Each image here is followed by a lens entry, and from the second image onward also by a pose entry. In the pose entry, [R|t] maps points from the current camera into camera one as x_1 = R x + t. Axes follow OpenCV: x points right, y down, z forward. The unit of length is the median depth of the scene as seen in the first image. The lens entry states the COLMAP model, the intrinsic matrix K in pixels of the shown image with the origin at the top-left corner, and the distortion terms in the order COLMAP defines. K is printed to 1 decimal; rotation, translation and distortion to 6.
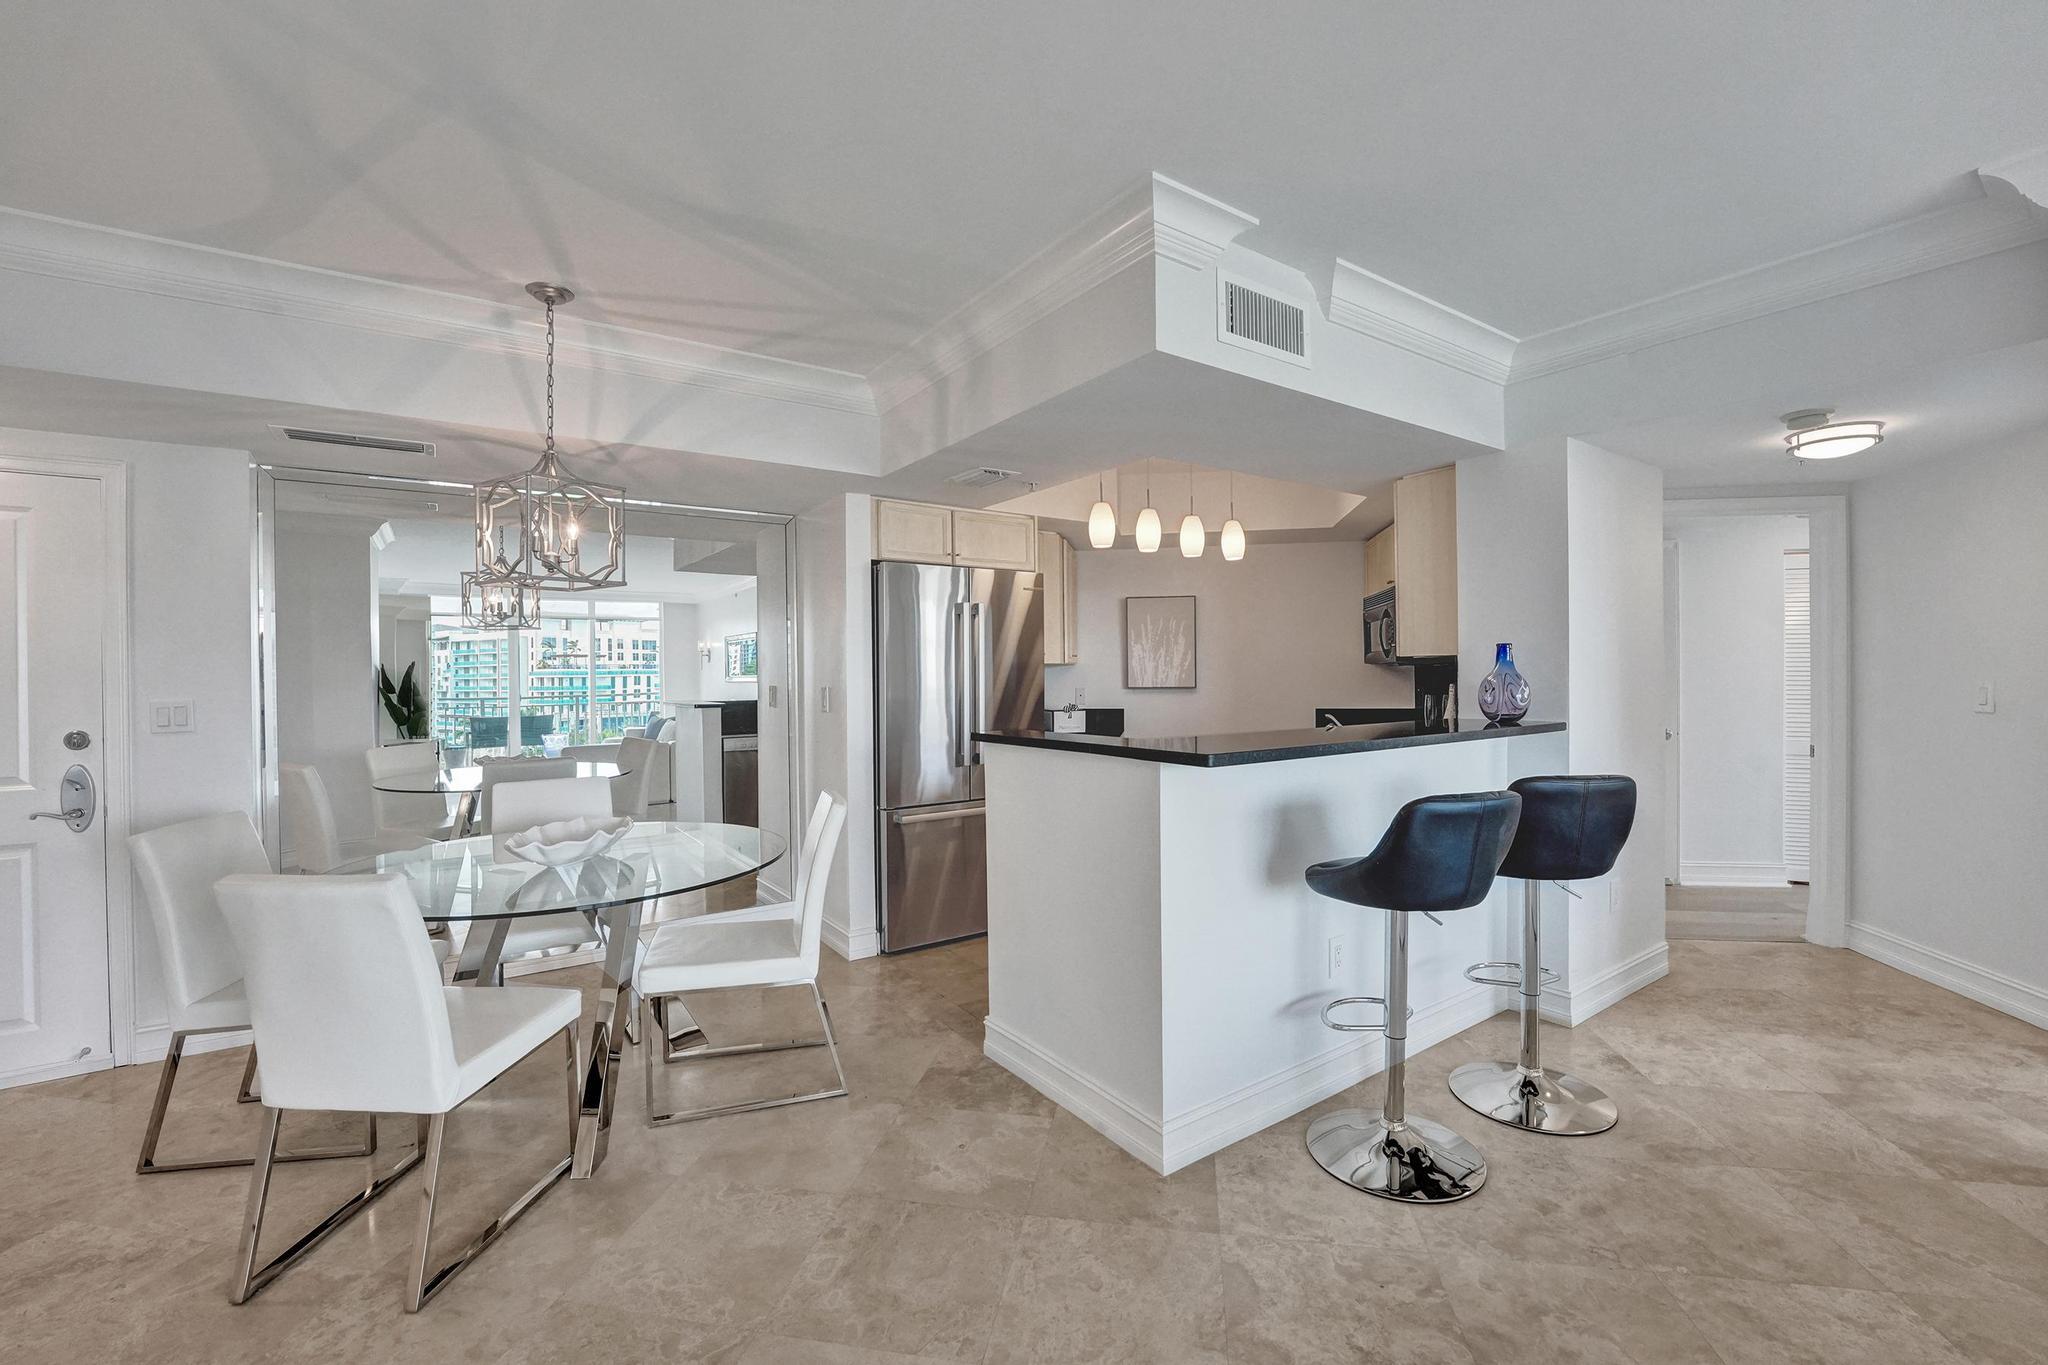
lens RADIAL K [[854.9, 0, 1036.6], [0, 854.9, 679.2], [0, 0, 1]] dist [-0.032178, 0.003257]
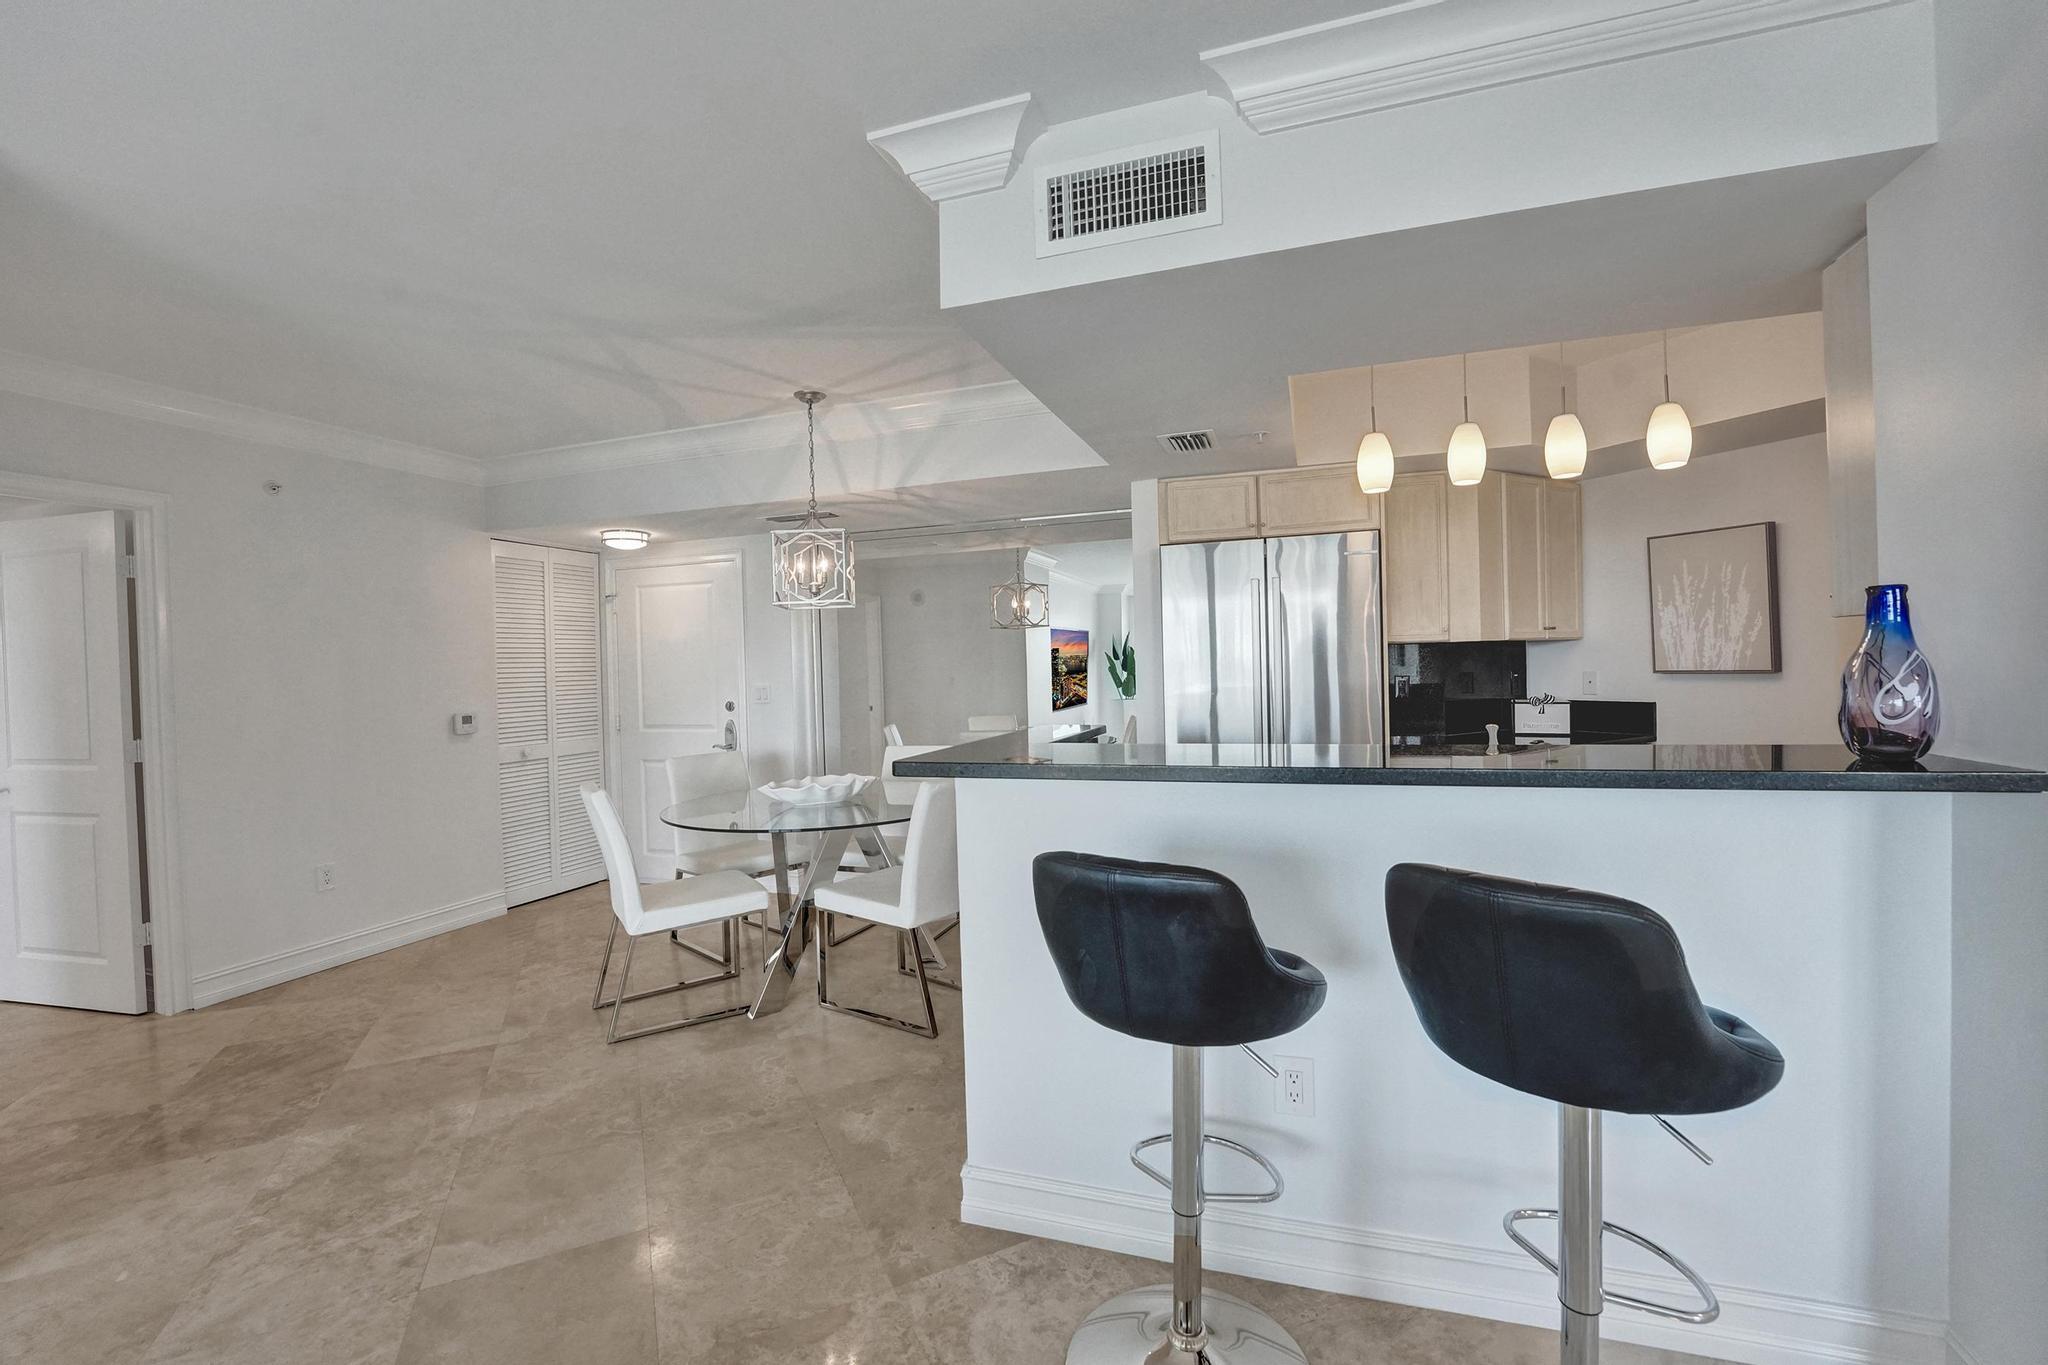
lens RADIAL K [[854.9, 0, 1025.4], [0, 854.9, 678.9], [0, 0, 1]] dist [-0.032178, 0.003257]
pose [[0.586992, 0.005348, -0.809575, 0.737253], [0.016379, 0.999695, 0.018479, -0.009417], [0.809427, -0.024107, 0.586725, 0.427606]]
